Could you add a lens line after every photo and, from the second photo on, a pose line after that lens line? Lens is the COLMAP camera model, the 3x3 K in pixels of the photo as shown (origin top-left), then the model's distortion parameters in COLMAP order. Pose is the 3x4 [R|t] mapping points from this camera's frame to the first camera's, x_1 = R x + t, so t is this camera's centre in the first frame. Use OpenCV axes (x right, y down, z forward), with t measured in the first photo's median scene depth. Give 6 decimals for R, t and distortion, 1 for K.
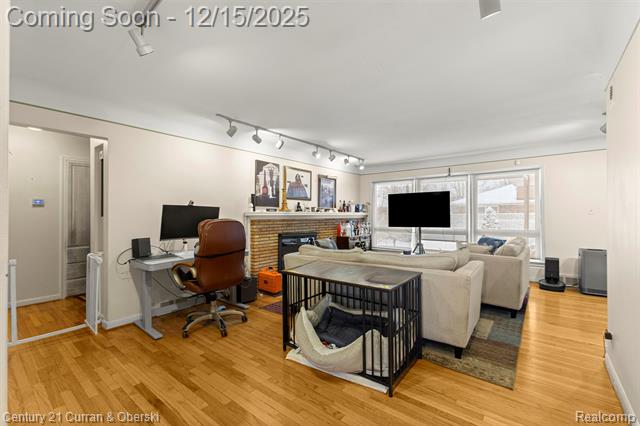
lens RADIAL K [[279.7, 0, 321.7], [0, 279.7, 213.6], [0, 0, 1]] dist [0.007162, -0.001197]
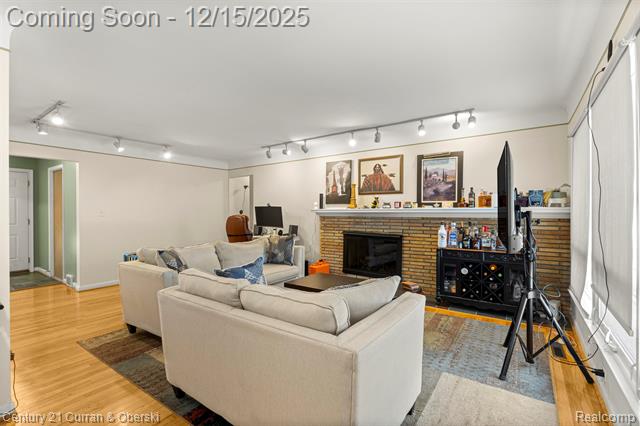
lens RADIAL K [[287.2, 0, 319.8], [0, 287.2, 212.1], [0, 0, 1]] dist [-0.013098, 0.000672]
pose [[0.058273, 0.004251, -0.998292, 0.737917], [0.008072, 0.999956, 0.004729, -0.000503], [0.998268, -0.008334, 0.058236, 0.736818]]
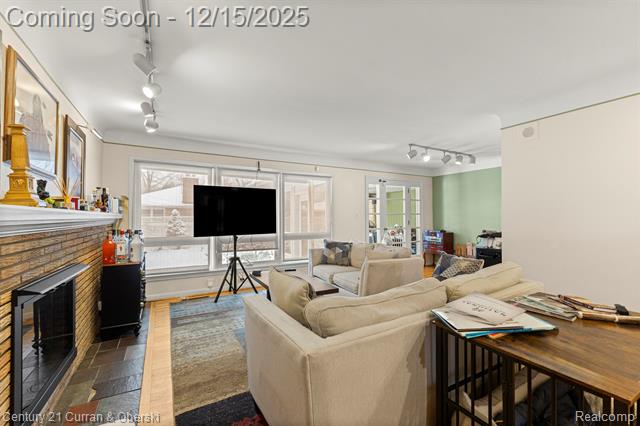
lens RADIAL K [[279.7, 0, 322.3], [0, 279.7, 213.5], [0, 0, 1]] dist [0.007162, -0.001197]
pose [[0.365685, 0.014394, 0.930627, -0.255475], [-0.004964, 0.999896, -0.013515, 0.001463], [-0.930725, 0.000323, 0.365719, 0.544667]]
